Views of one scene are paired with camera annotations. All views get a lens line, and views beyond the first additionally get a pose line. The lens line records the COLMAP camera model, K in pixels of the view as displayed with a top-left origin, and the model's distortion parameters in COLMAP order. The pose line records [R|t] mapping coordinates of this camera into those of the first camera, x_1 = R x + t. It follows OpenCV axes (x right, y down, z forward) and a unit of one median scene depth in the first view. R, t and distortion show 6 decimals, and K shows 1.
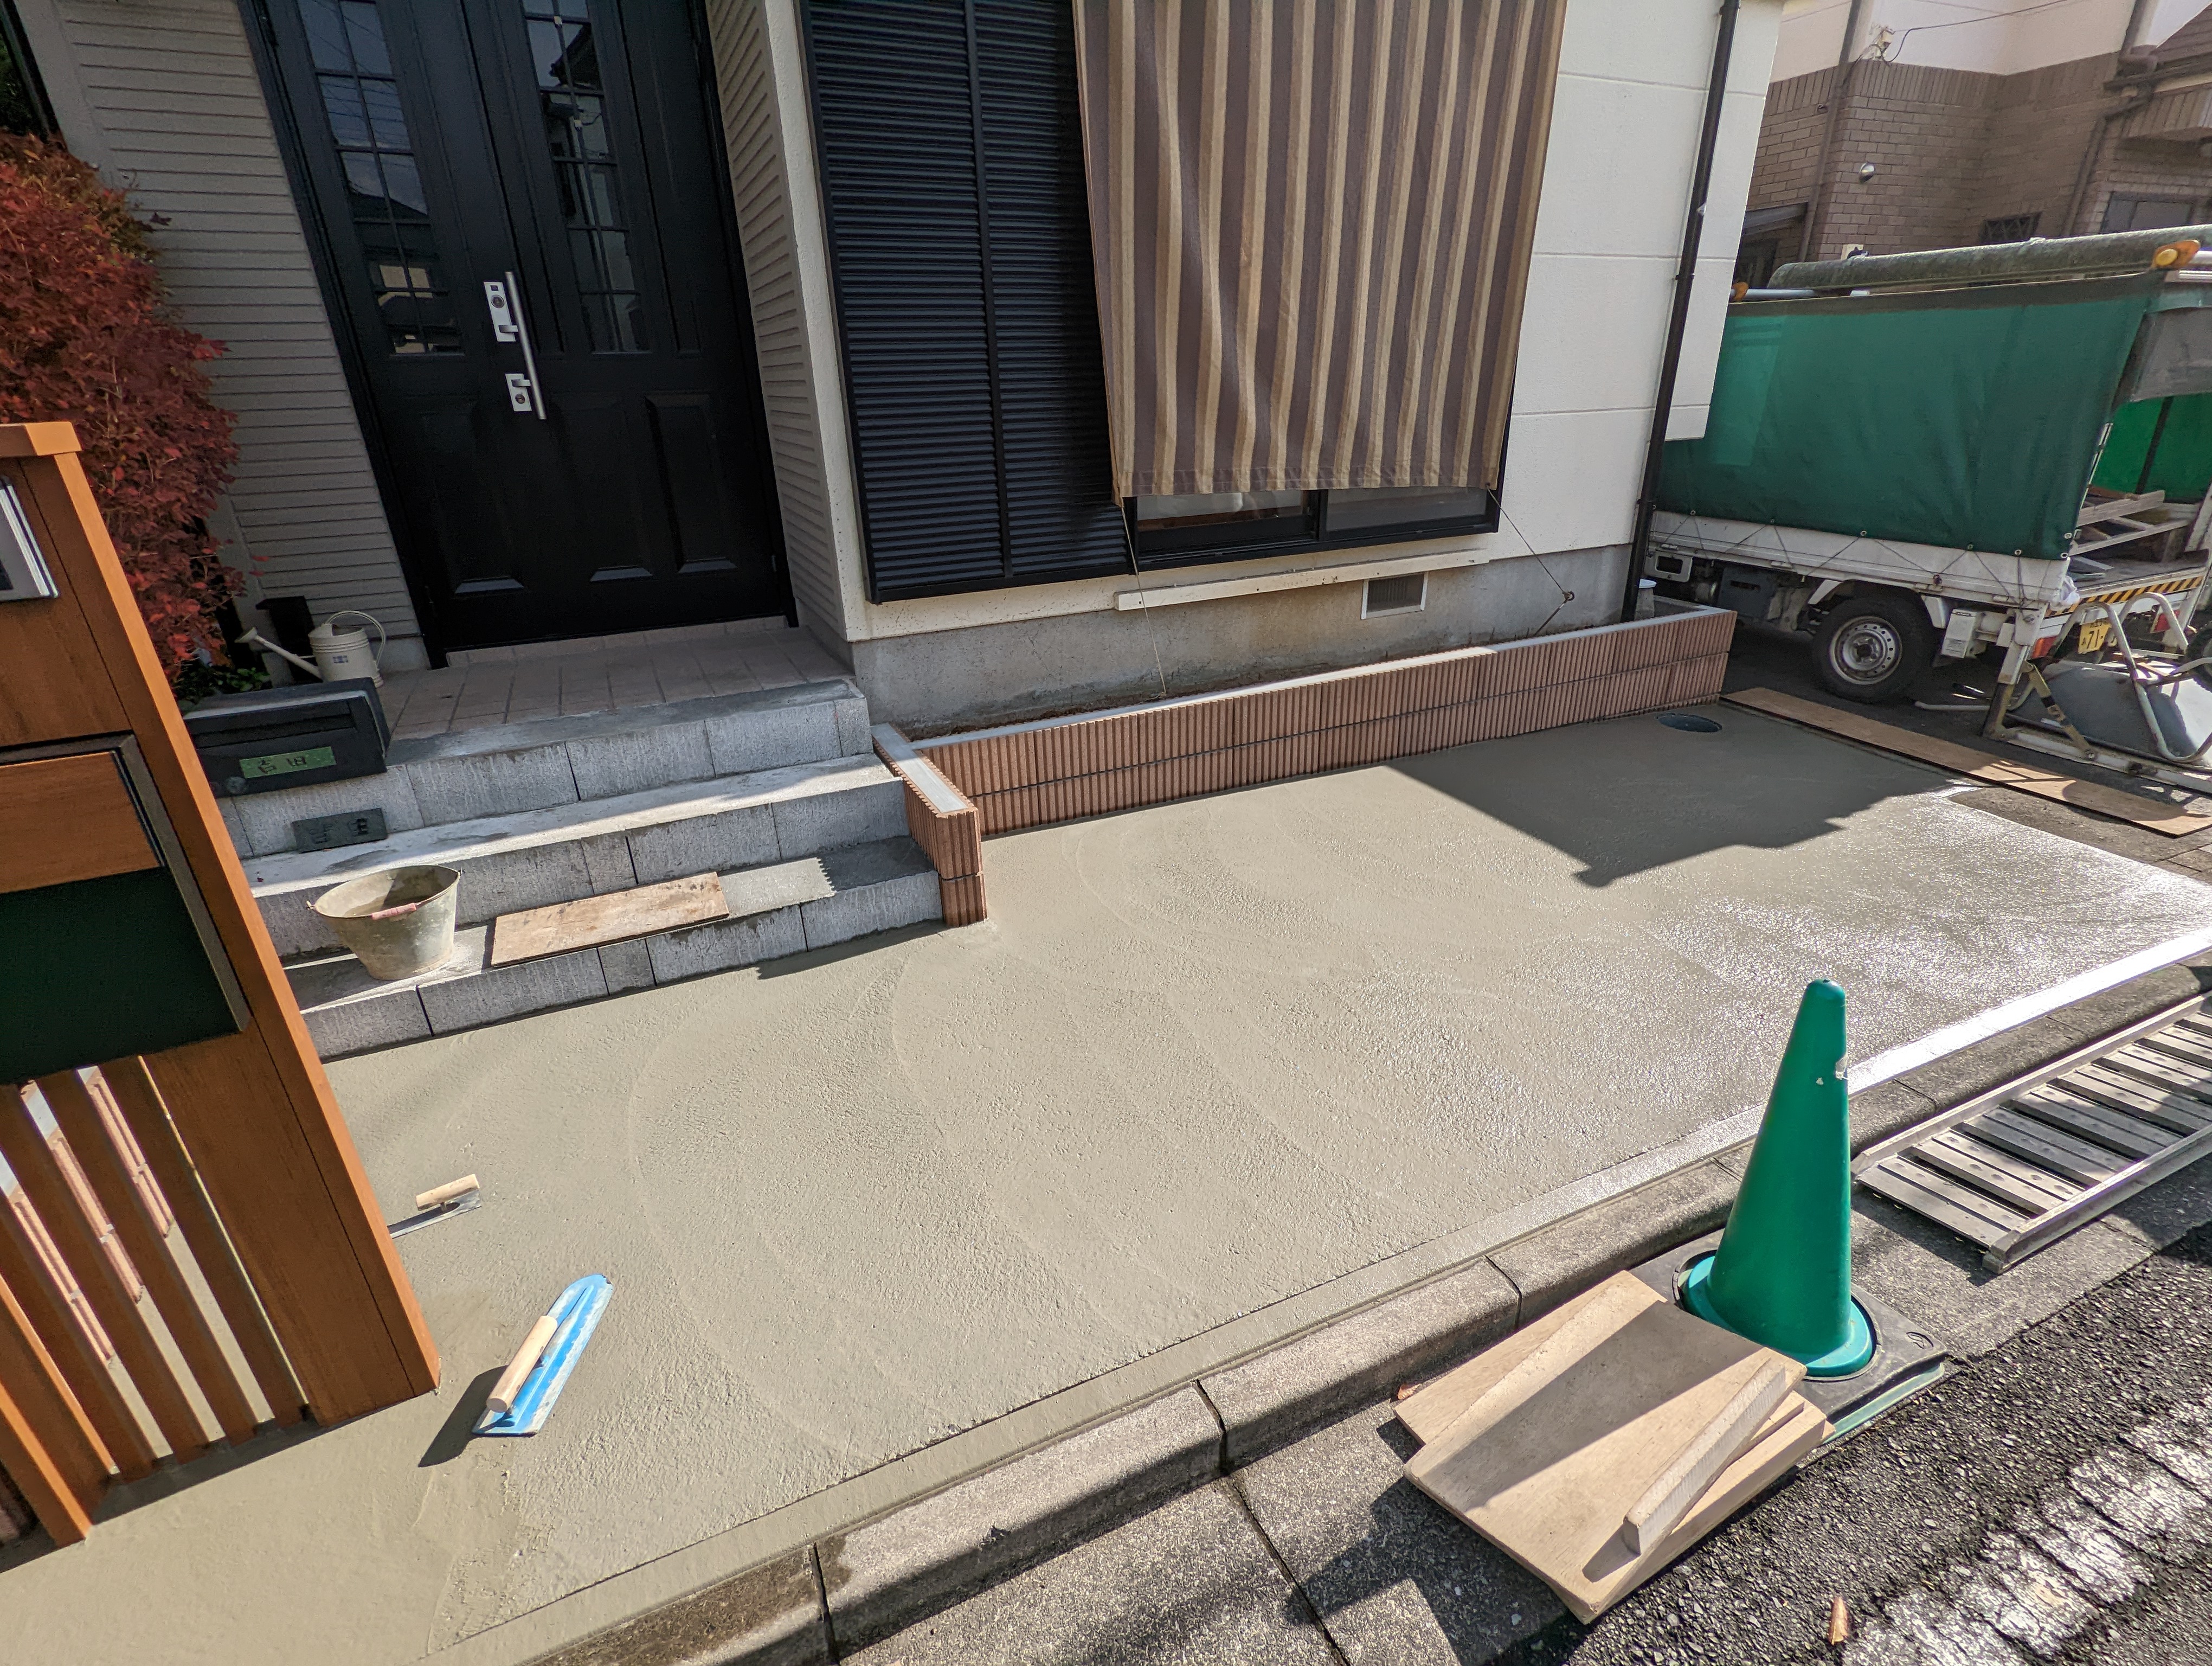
lens RADIAL K [[1043.8, 0, 1110.6], [0, 1043.8, 839.0], [0, 0, 1]] dist [0.005505, -0.003642]
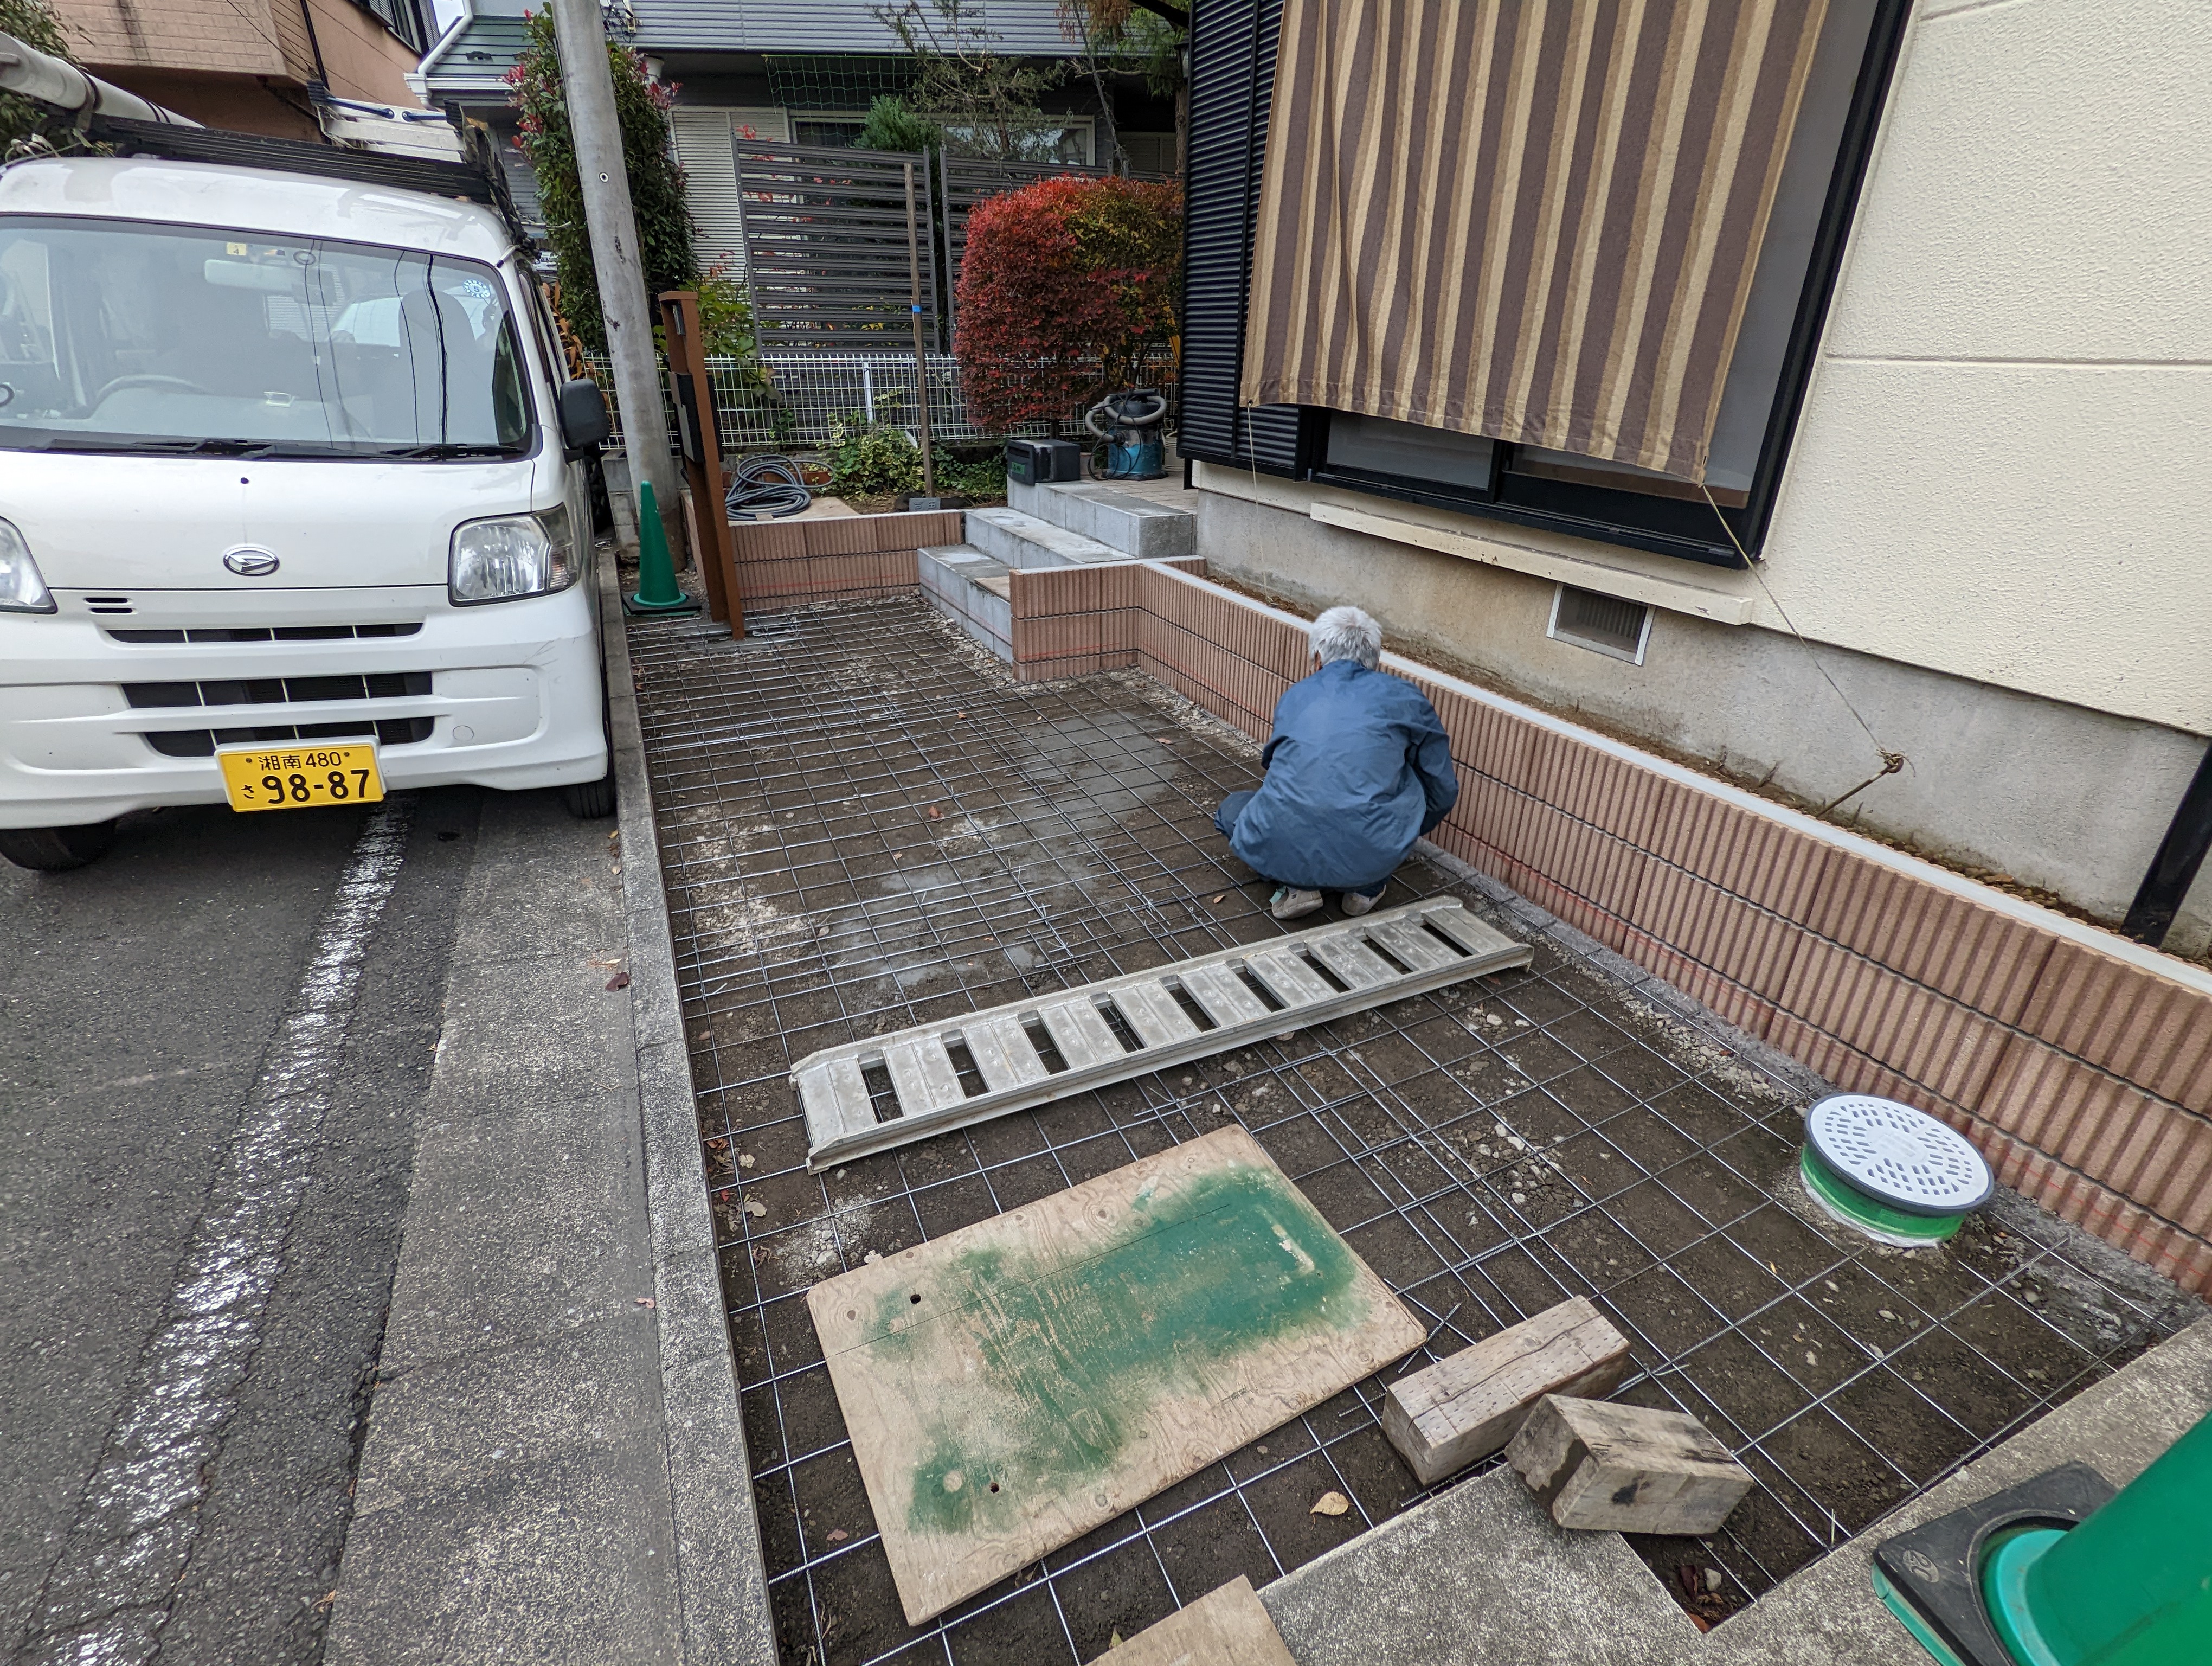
lens RADIAL K [[1043.8, 0, 1111.0], [0, 1043.8, 826.9], [0, 0, 1]] dist [0.005505, -0.003642]
pose [[0.011364, 0.446653, -0.894635, 1.017493], [-0.426153, 0.811537, 0.399752, -0.285889], [0.904580, 0.376709, 0.199565, 0.689990]]
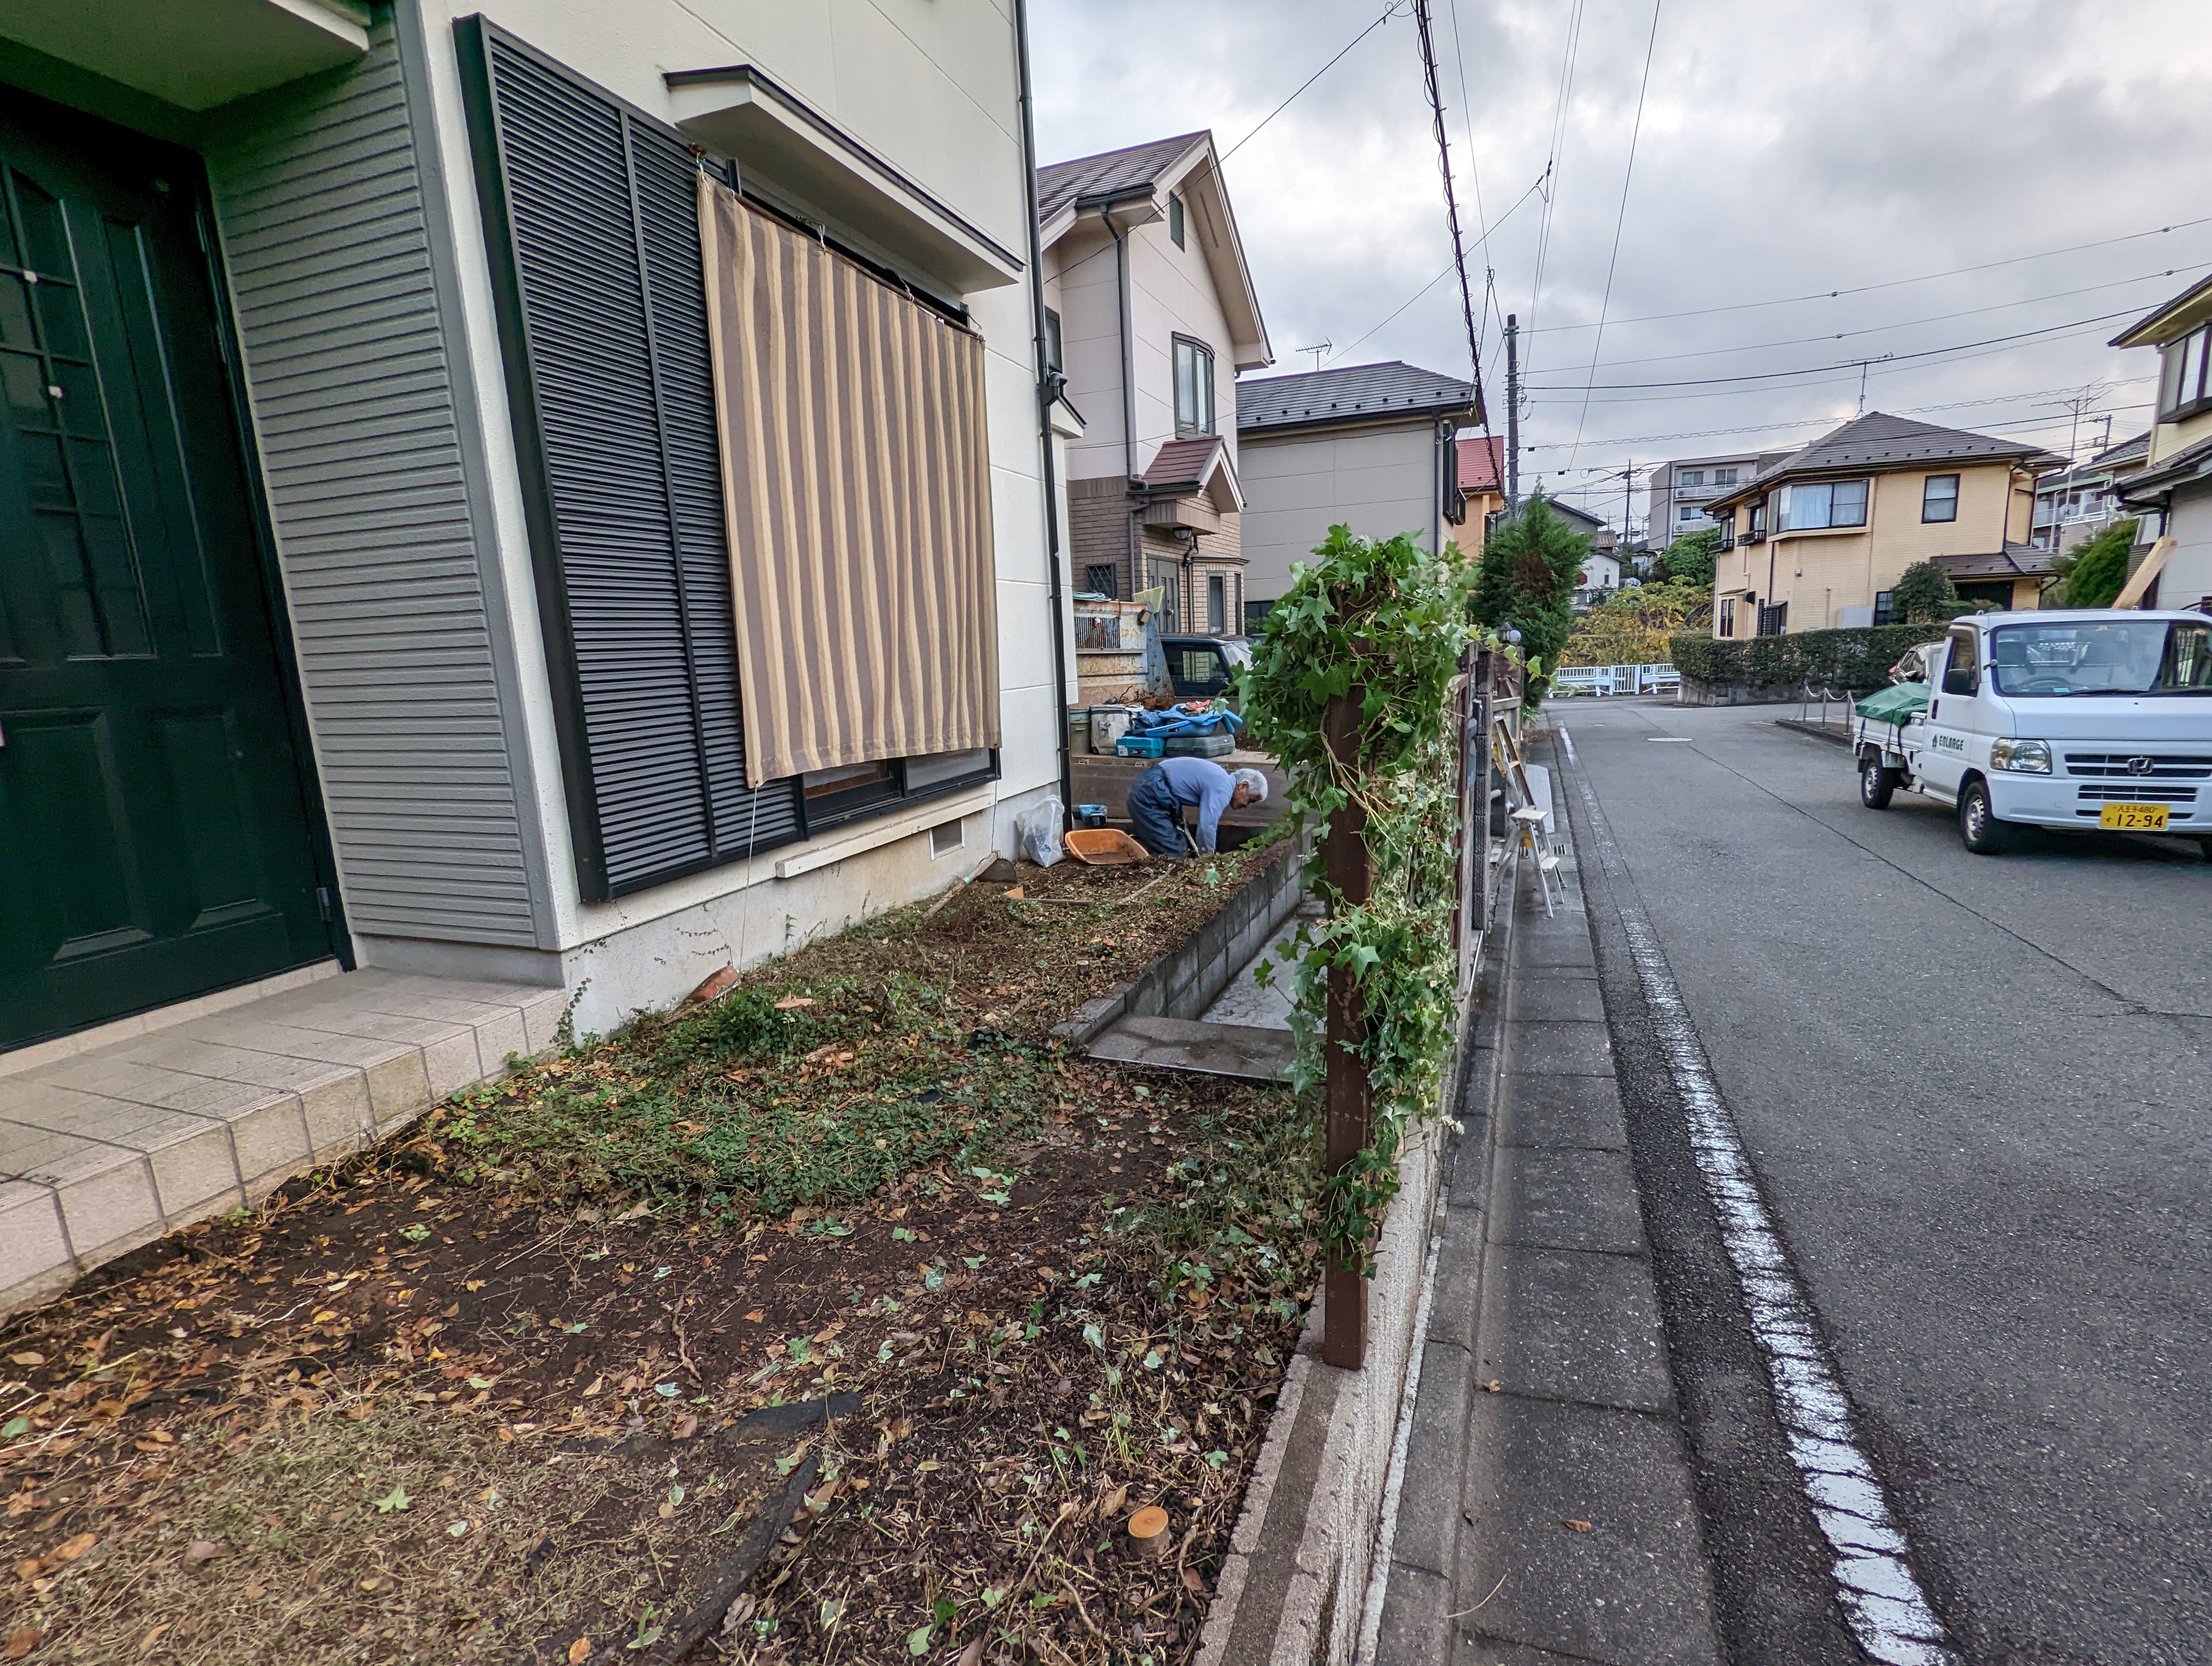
lens RADIAL K [[1043.8, 0, 1105.2], [0, 1043.8, 844.4], [0, 0, 1]] dist [0.005505, -0.003642]
pose [[0.719650, -0.136008, 0.680886, -0.446493], [0.303317, 0.943691, -0.132082, -0.015483], [-0.624582, 0.301577, 0.720381, 0.039589]]
